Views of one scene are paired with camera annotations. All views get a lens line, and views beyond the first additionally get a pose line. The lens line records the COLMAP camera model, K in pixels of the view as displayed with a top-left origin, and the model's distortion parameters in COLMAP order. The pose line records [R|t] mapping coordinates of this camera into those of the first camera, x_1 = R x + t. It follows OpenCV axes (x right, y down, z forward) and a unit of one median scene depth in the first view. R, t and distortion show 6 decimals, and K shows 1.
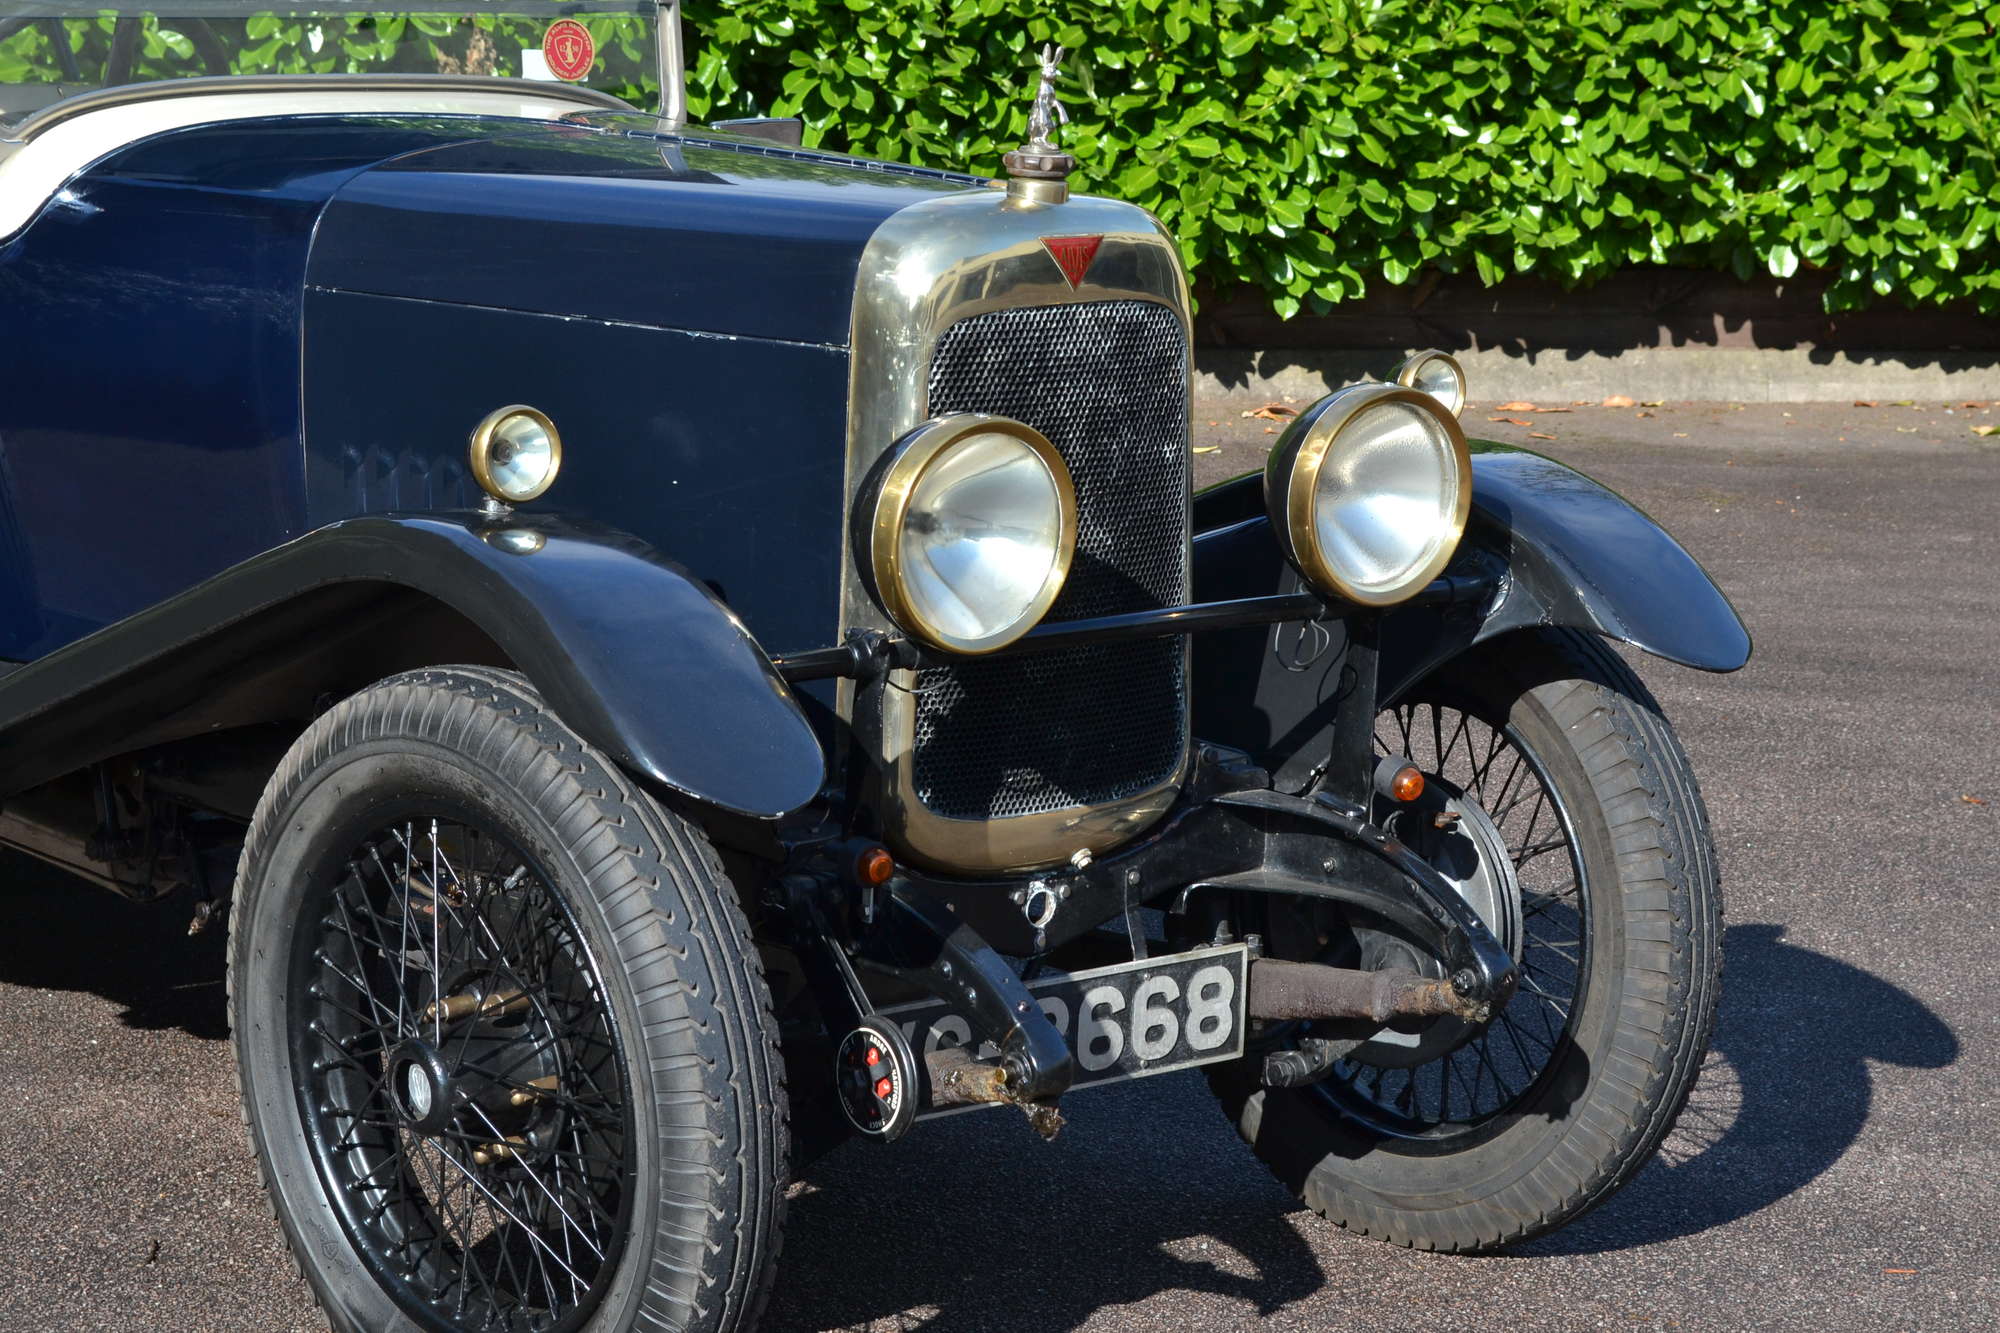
lens RADIAL K [[4656.5, 0, 1004.0], [0, 4656.5, 674.8], [0, 0, 1]] dist [0.036036, 0.000000]
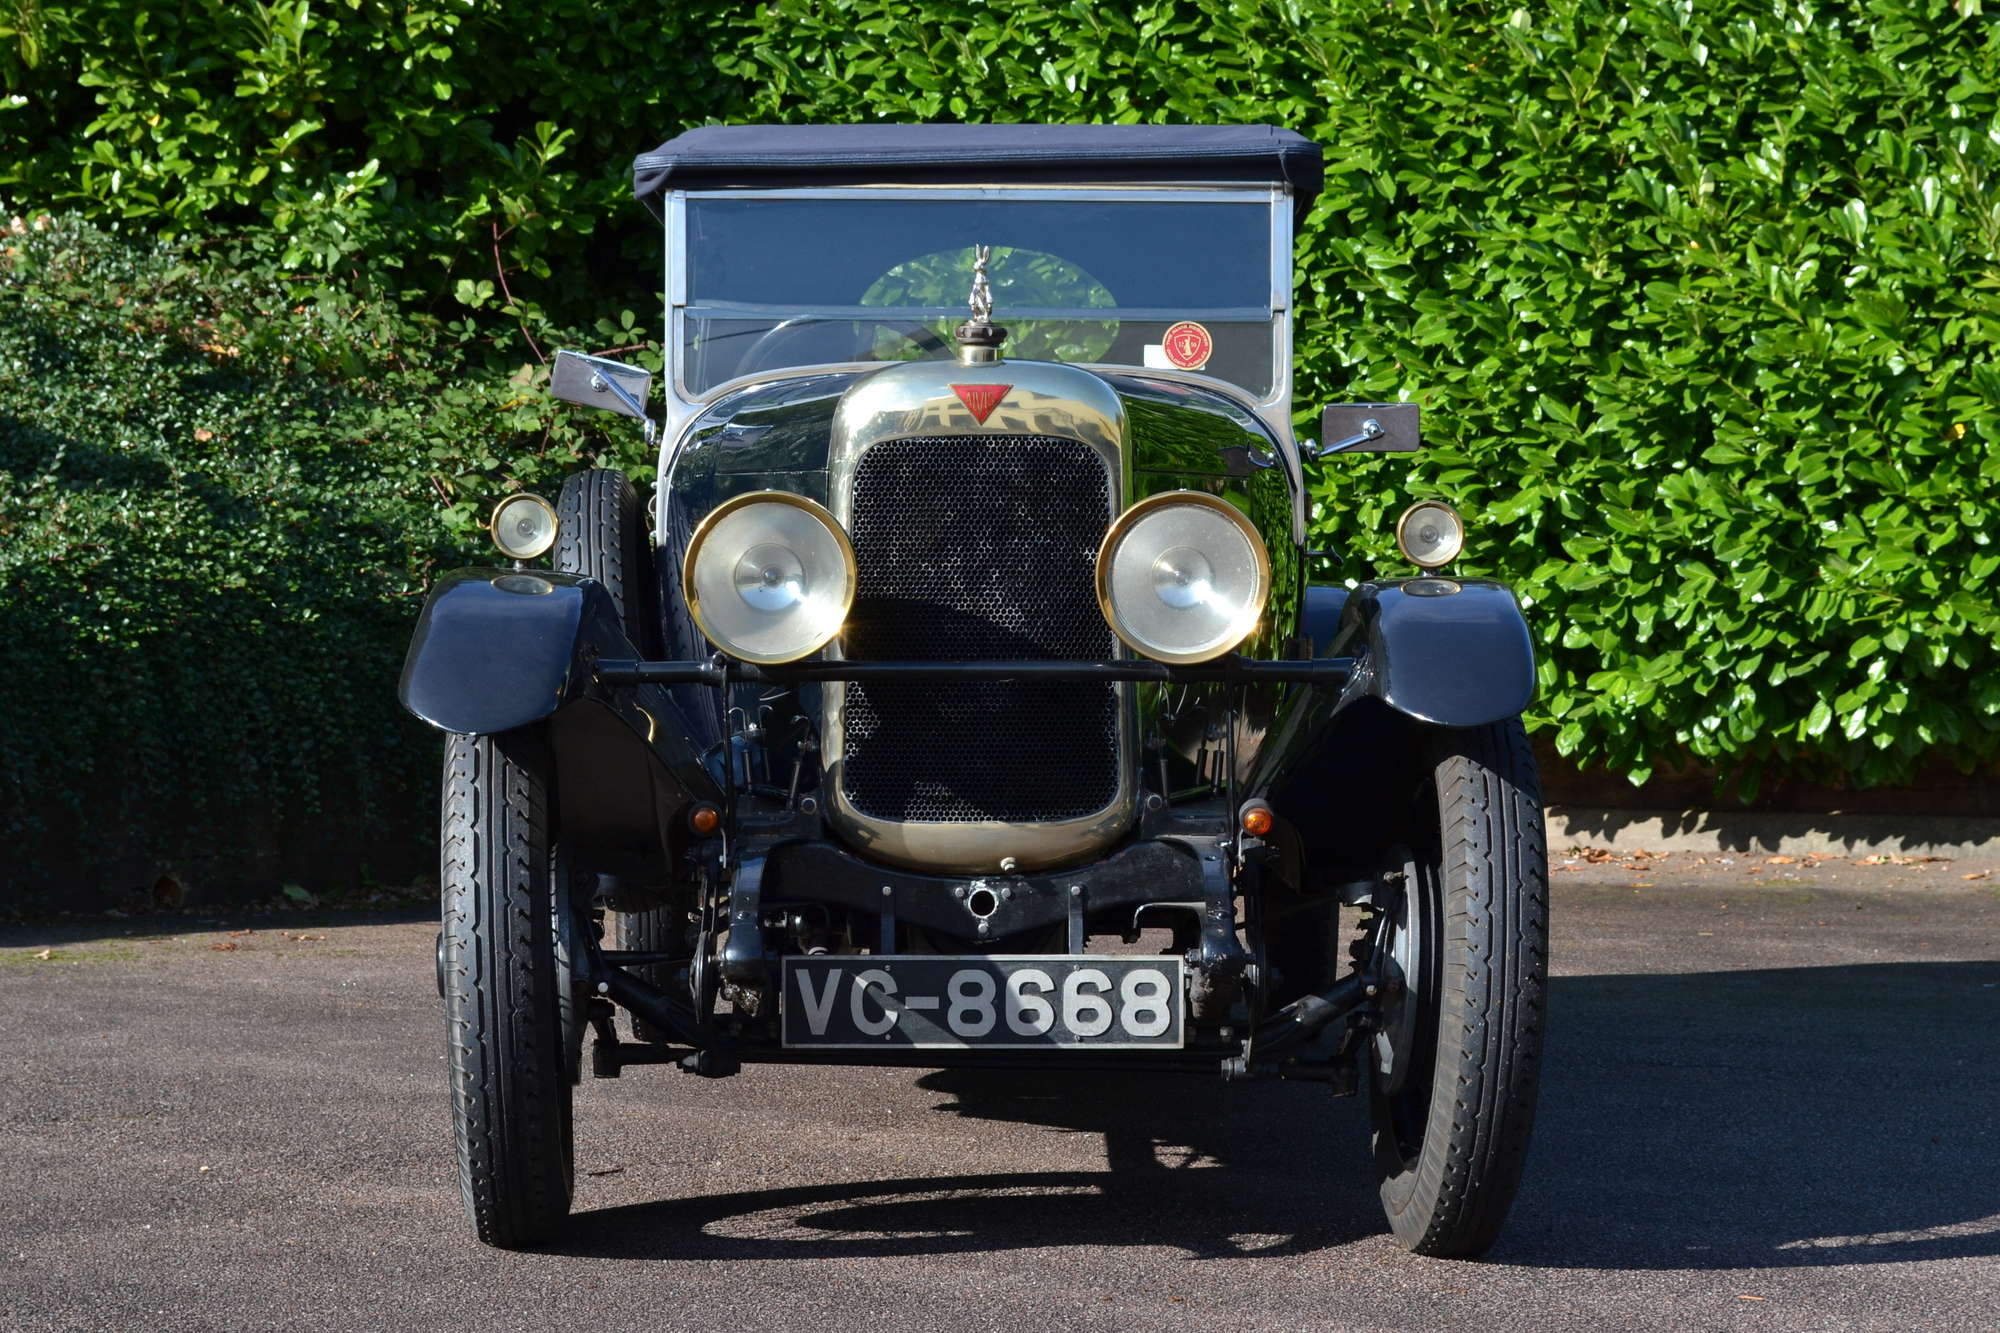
lens RADIAL K [[4656.5, 0, 995.5], [0, 4656.5, 672.7], [0, 0, 1]] dist [0.036036, 0.000000]
pose [[0.761172, -0.008863, -0.648489, 0.844970], [-0.095897, 0.987377, -0.126055, 0.148432], [0.641421, 0.158138, 0.750714, 0.013542]]
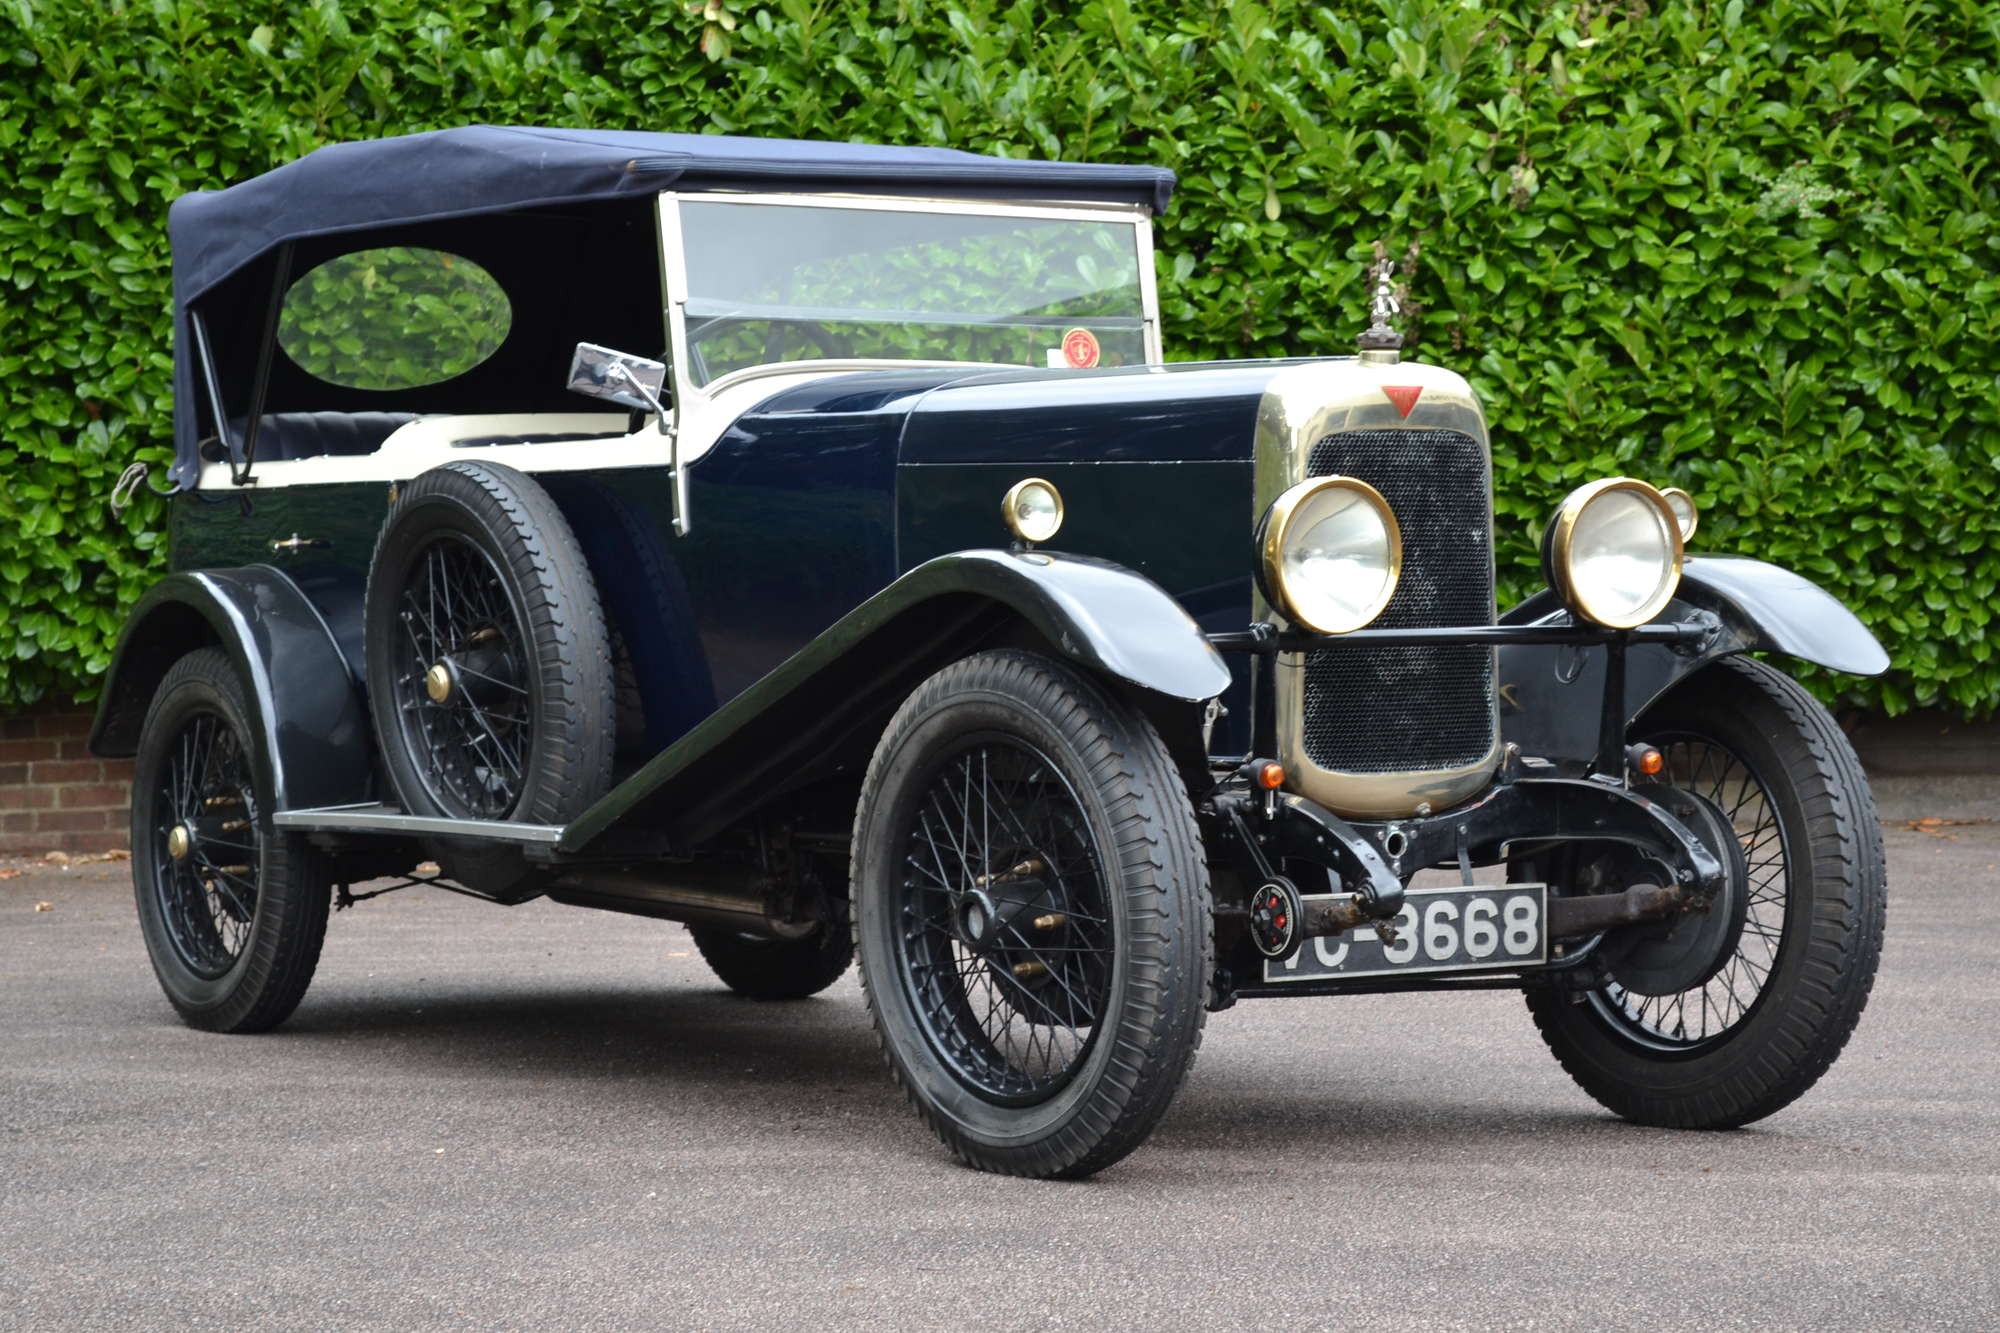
lens RADIAL K [[4656.5, 0, 1068.2], [0, 4656.5, 708.5], [0, 0, 1]] dist [0.036036, 0.000000]
pose [[0.993592, -0.027531, -0.109625, 0.066081], [0.011064, 0.988914, -0.148078, 0.220793], [0.112487, 0.145916, 0.982881, -0.452831]]
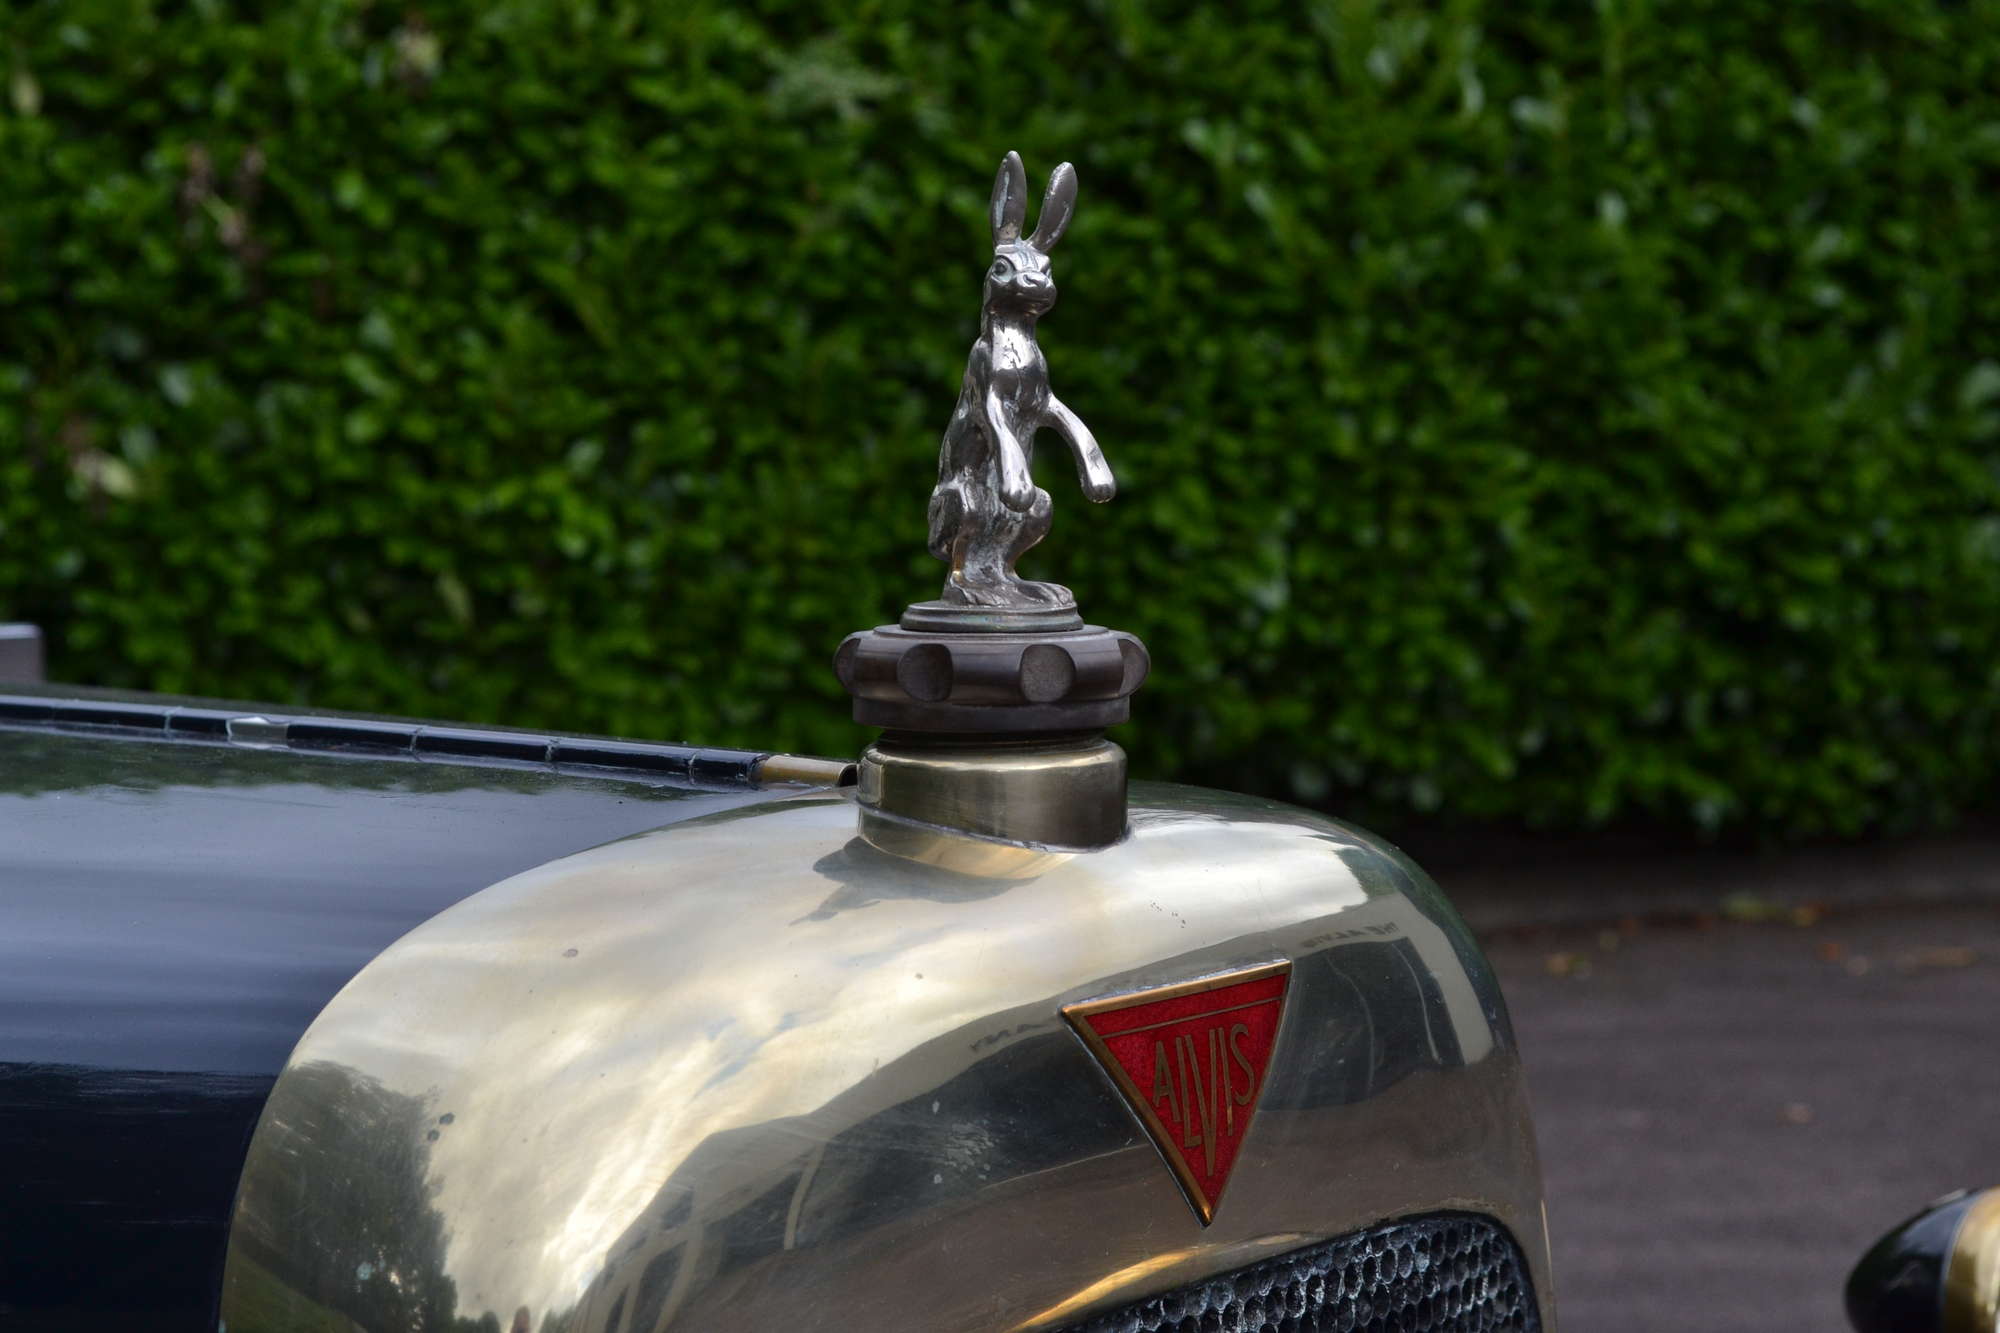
lens RADIAL K [[4007.5, 0, 1001.0], [0, 4007.5, 677.0], [0, 0, 1]] dist [0.046311, 0.000000]
pose [[0.983321, -0.057404, 0.172579, -0.025964], [0.076896, 0.991121, -0.108468, -0.085289], [-0.164821, 0.119930, 0.979005, 0.779099]]
